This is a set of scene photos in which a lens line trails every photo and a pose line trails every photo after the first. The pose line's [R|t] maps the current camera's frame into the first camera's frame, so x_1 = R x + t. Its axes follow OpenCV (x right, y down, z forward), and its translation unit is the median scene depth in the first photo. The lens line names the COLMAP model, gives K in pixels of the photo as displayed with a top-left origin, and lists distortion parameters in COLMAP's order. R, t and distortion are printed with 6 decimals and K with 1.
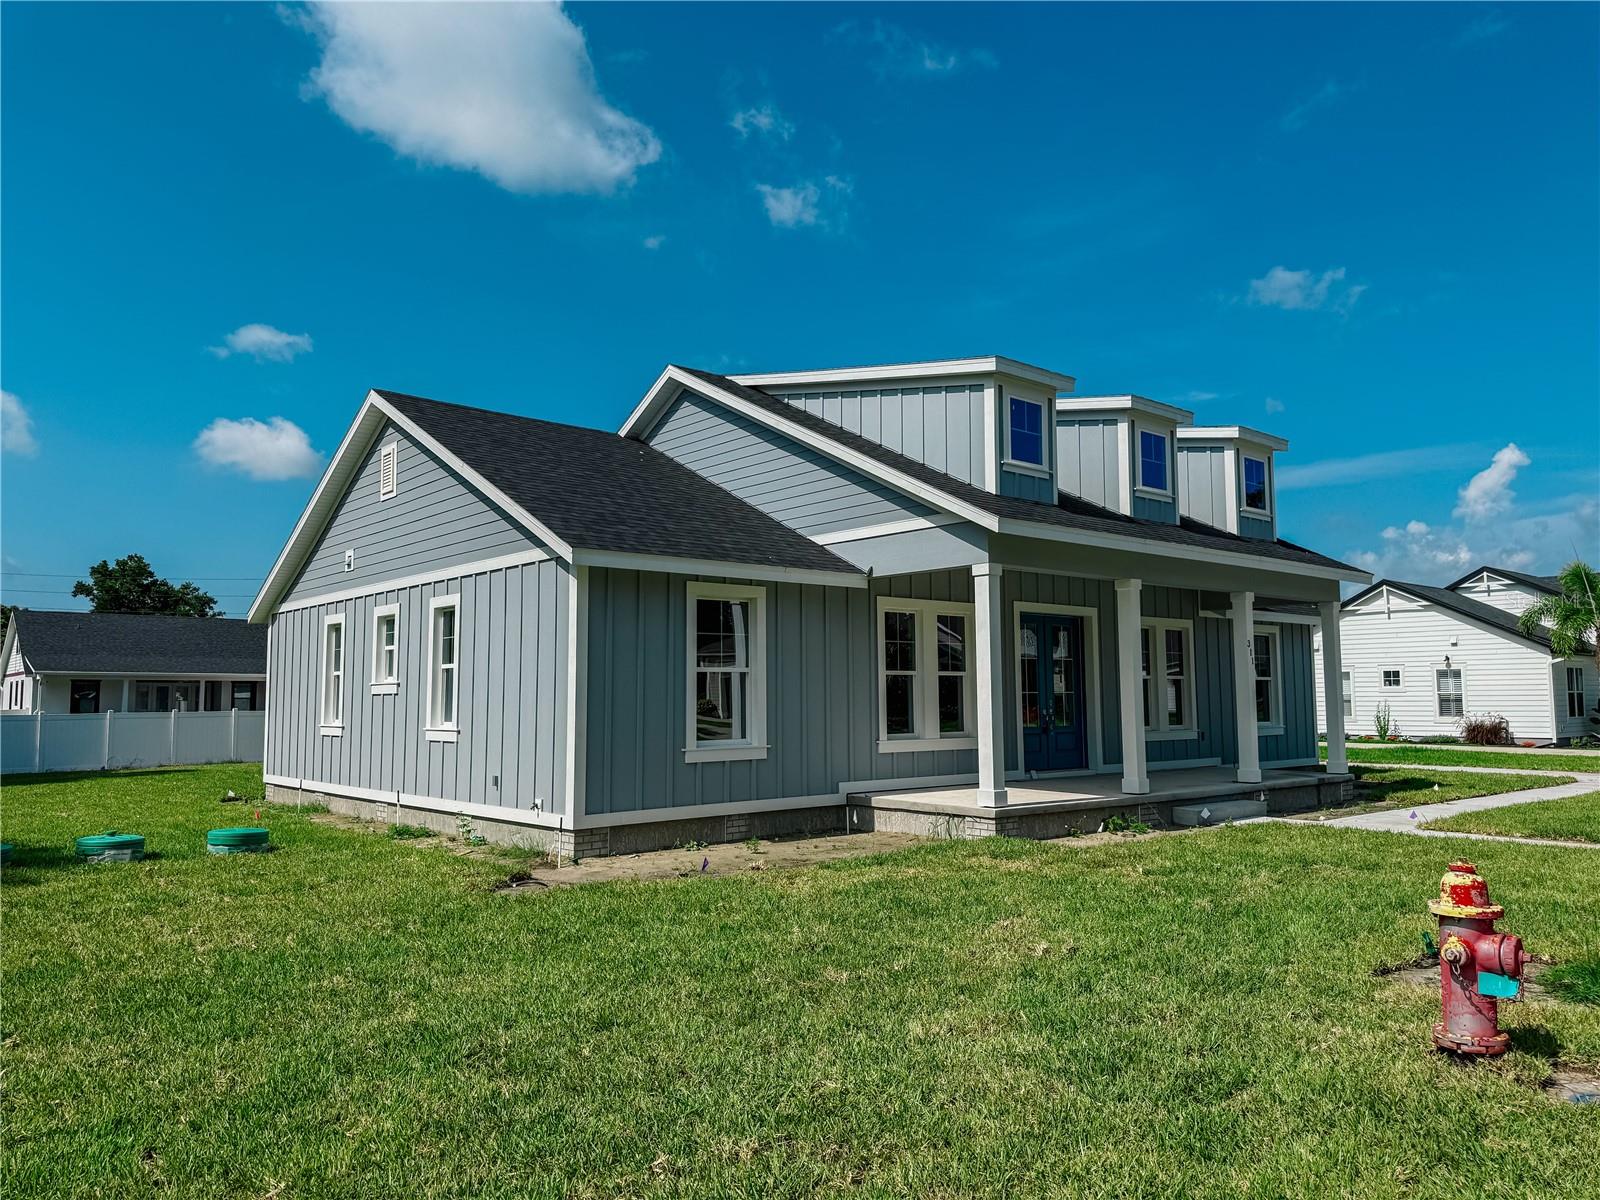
lens RADIAL K [[1147.7, 0, 847.9], [0, 1147.7, 592.3], [0, 0, 1]] dist [0.047731, -0.056738]
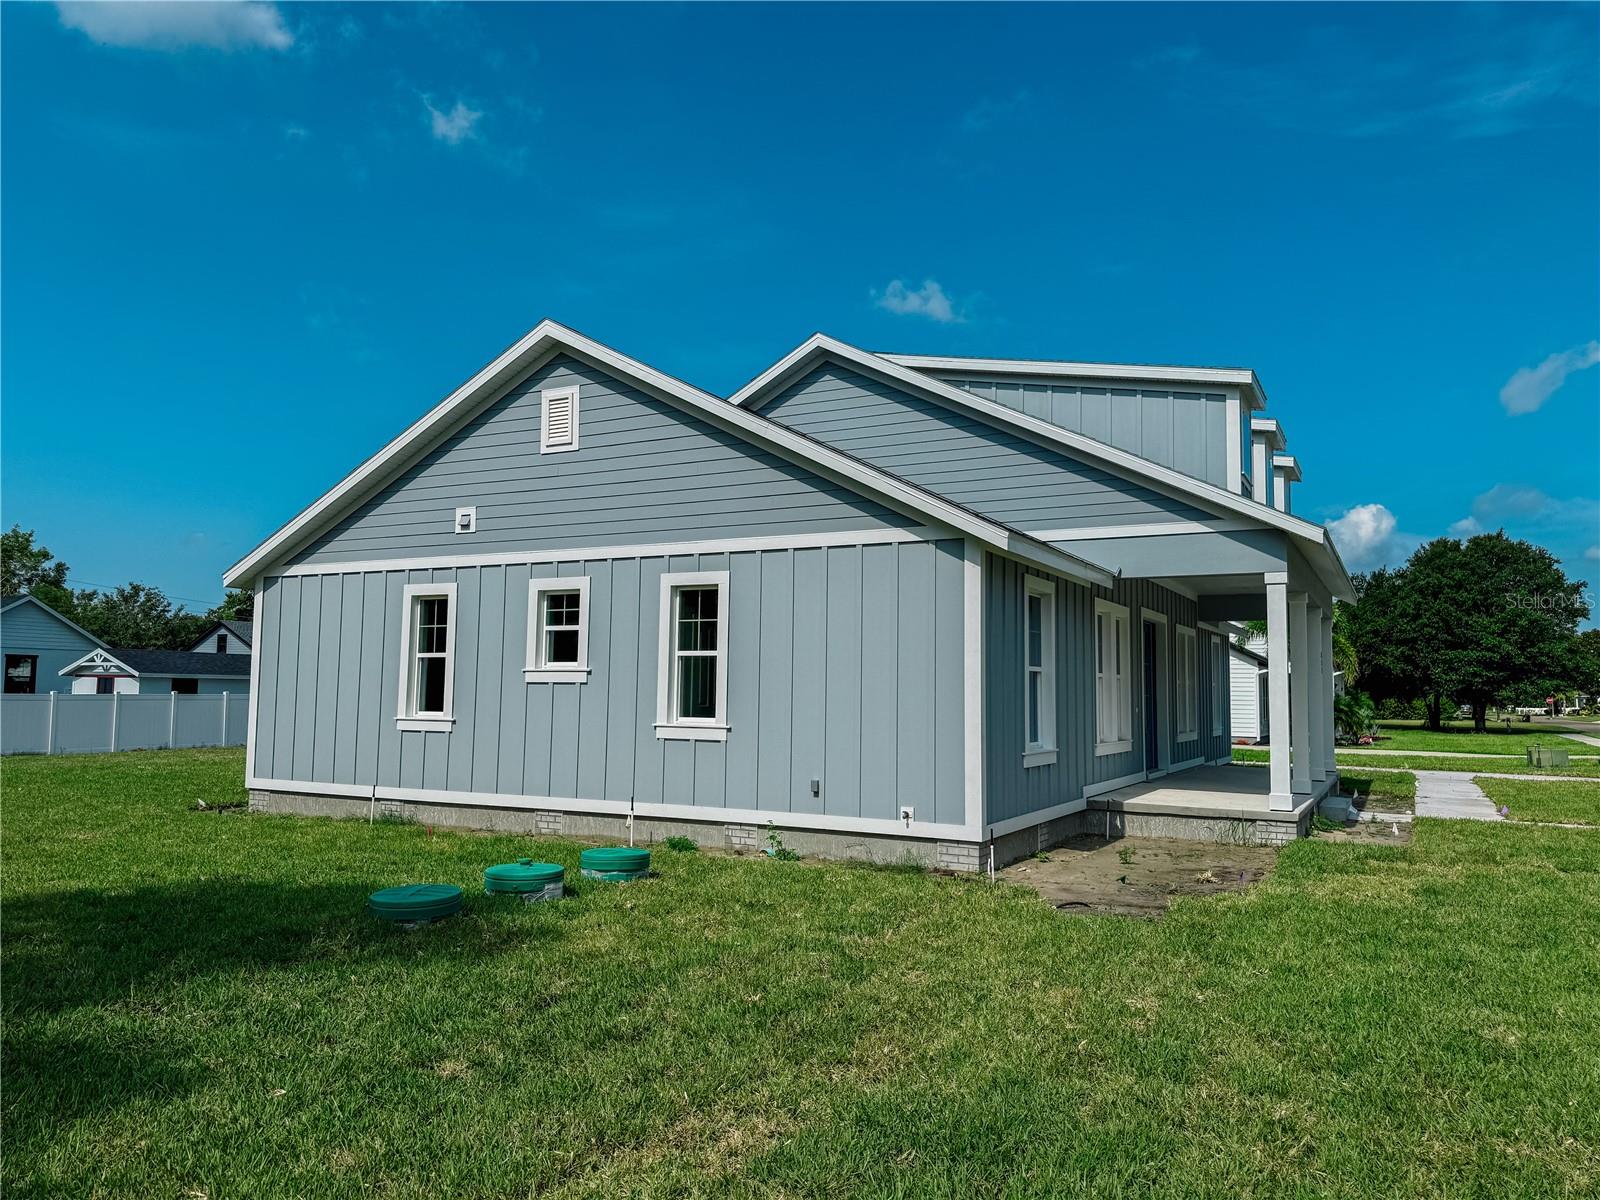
lens RADIAL K [[1147.7, 0, 797.9], [0, 1147.7, 596.5], [0, 0, 1]] dist [0.047731, -0.056738]
pose [[0.937236, 0.049289, 0.345194, -0.575238], [-0.052657, 0.998613, 0.000383, 0.016440], [-0.344696, -0.018535, 0.938531, 0.166403]]
